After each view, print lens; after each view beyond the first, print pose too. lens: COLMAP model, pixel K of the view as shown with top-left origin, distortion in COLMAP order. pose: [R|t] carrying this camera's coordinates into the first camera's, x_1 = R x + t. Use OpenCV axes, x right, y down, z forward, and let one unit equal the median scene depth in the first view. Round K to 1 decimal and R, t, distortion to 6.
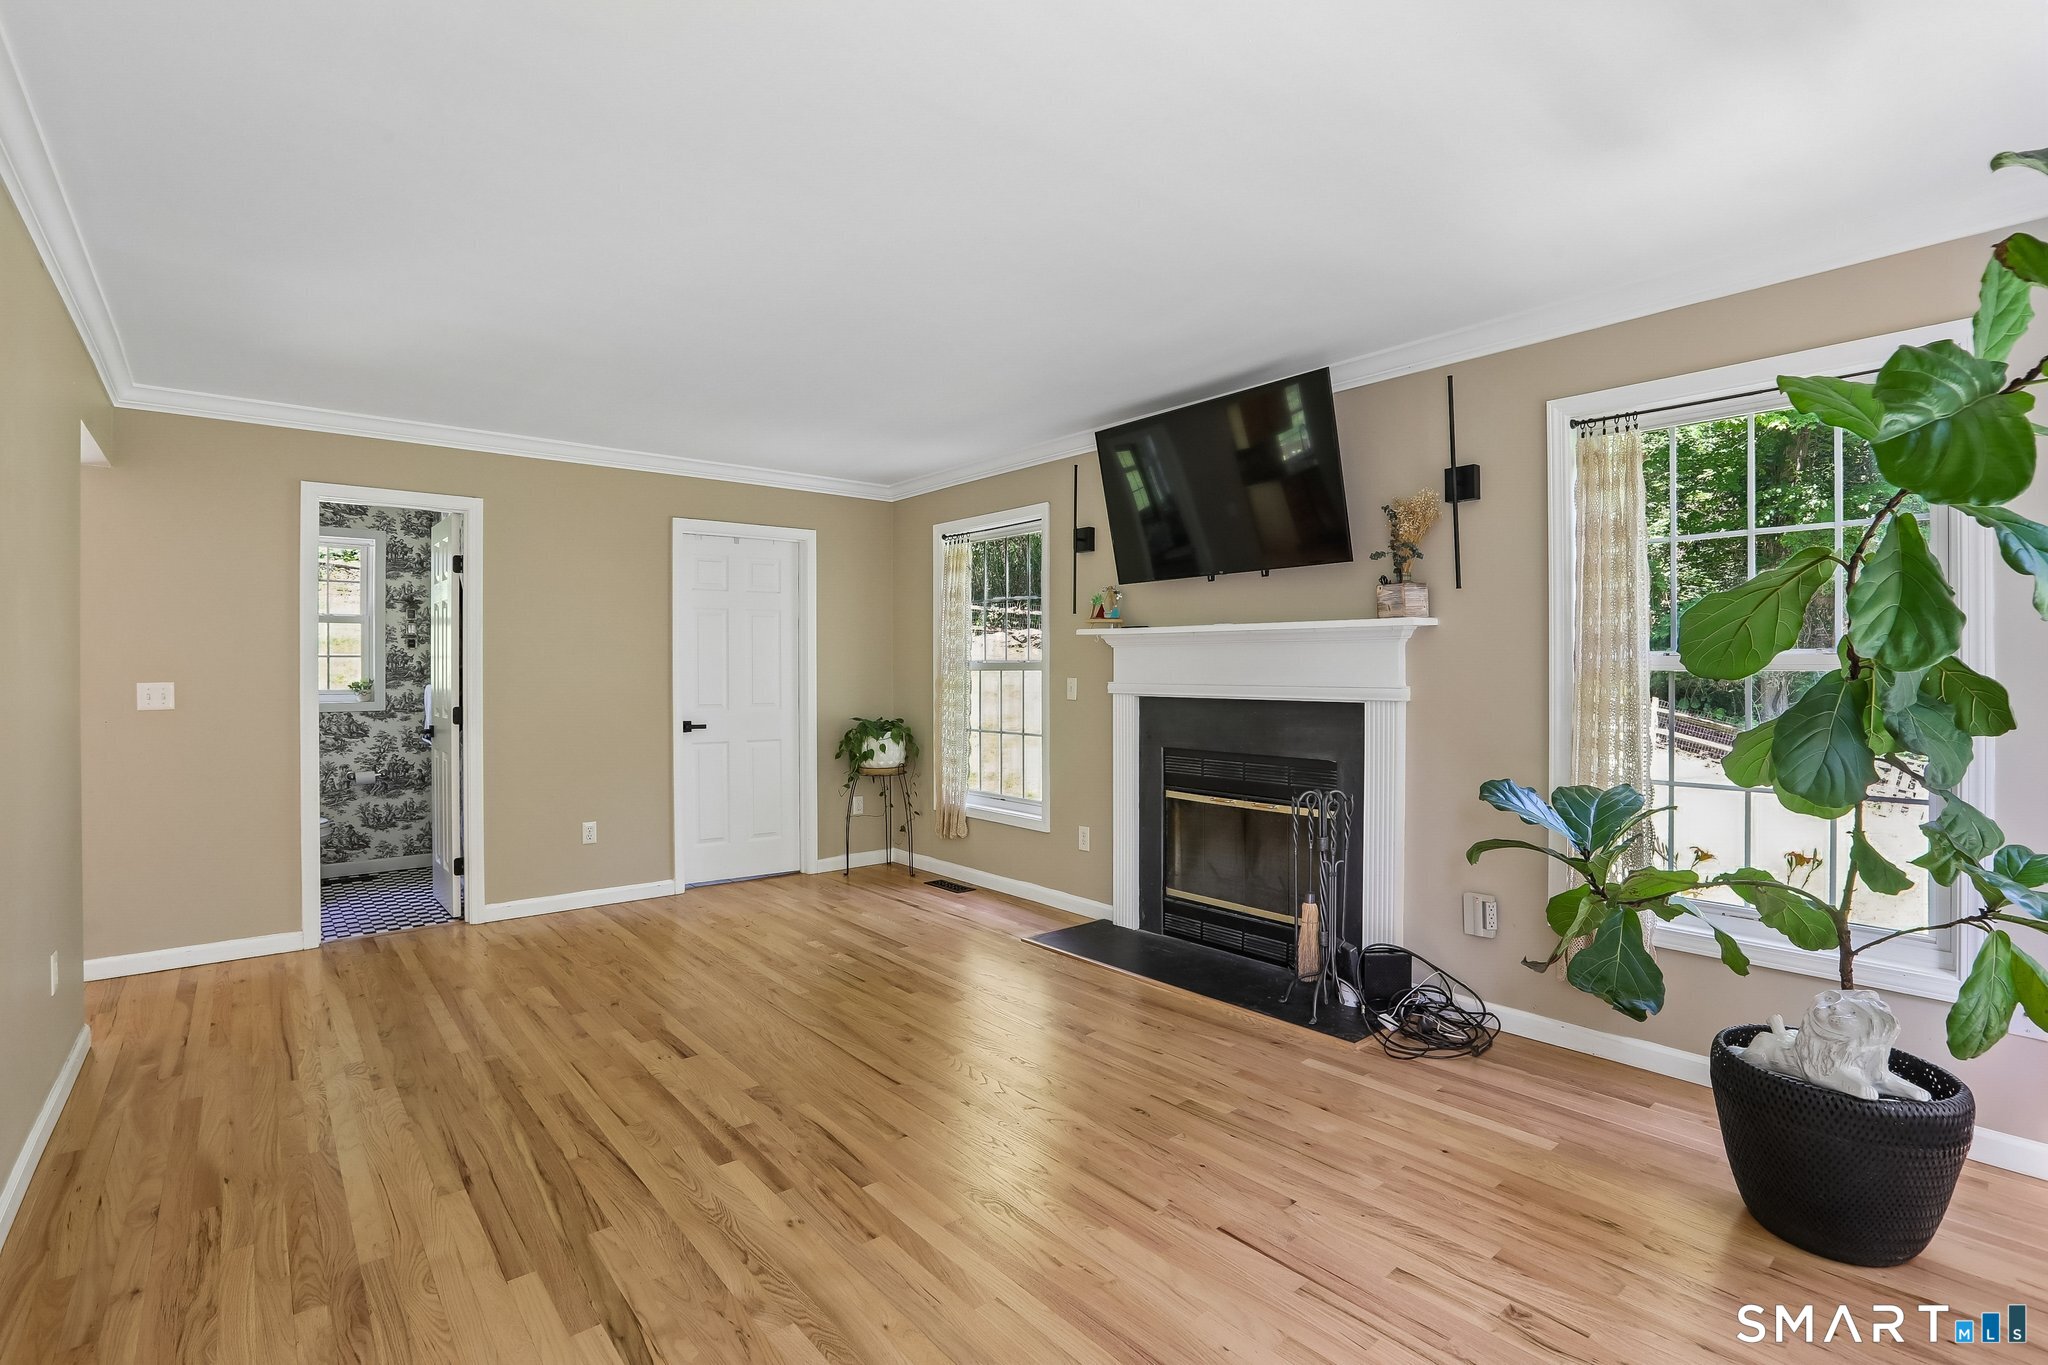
lens RADIAL K [[955.5, 0, 1026.6], [0, 955.5, 668.0], [0, 0, 1]] dist [0.002634, 0.000192]
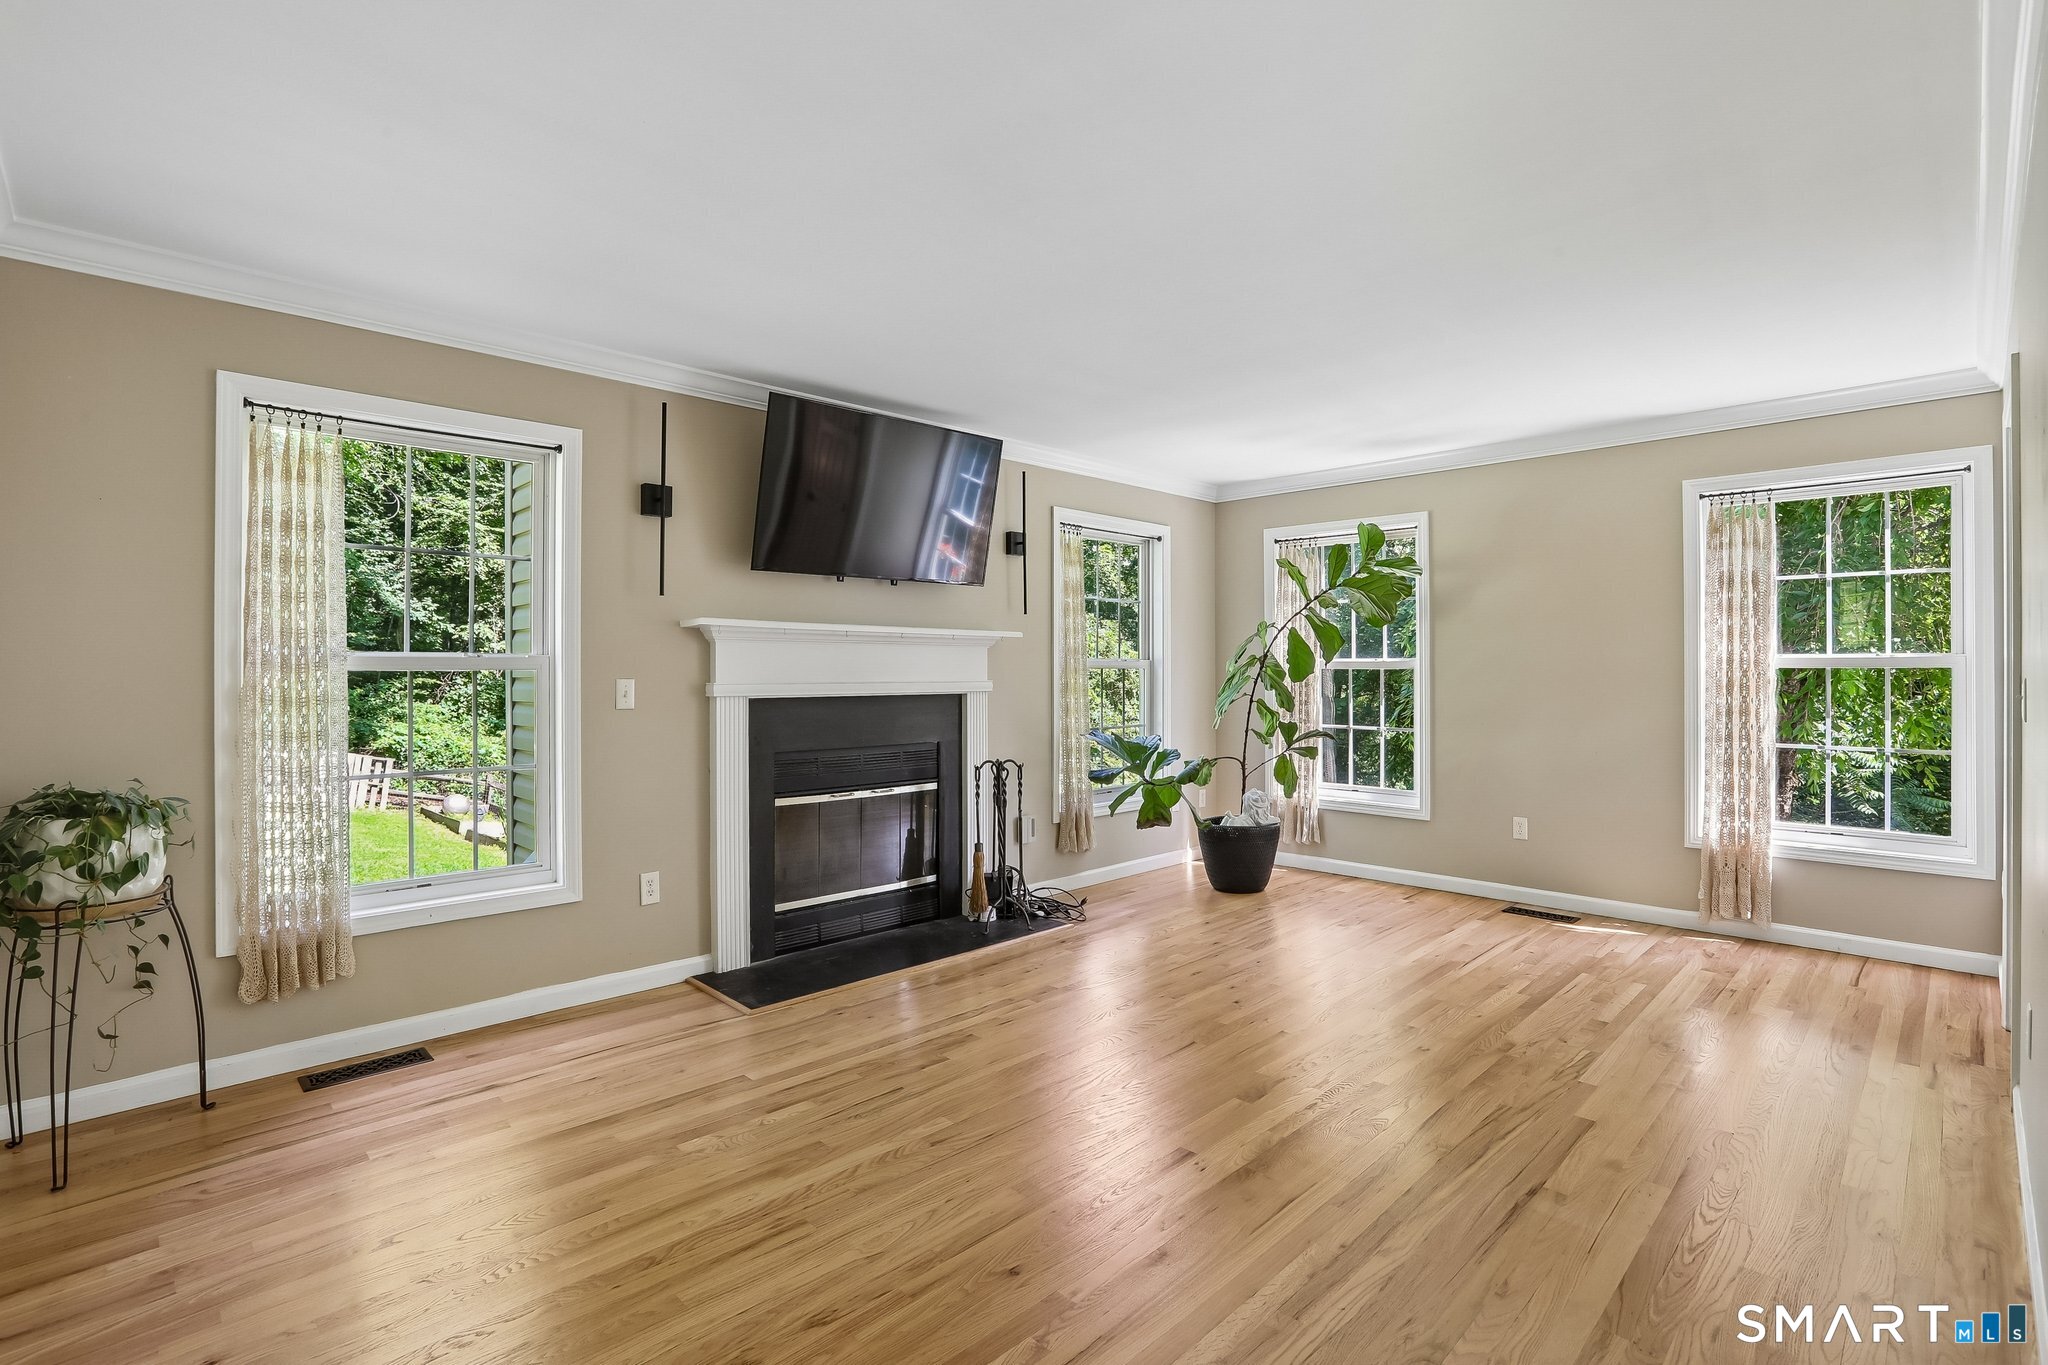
lens RADIAL K [[949.2, 0, 993.9], [0, 949.2, 673.0], [0, 0, 1]] dist [-0.050950, 0.009562]
pose [[-0.070791, 0.004568, 0.997481, -0.802078], [0.005003, 0.999979, -0.004224, 0.011054], [-0.997479, 0.004692, -0.070813, 0.875392]]
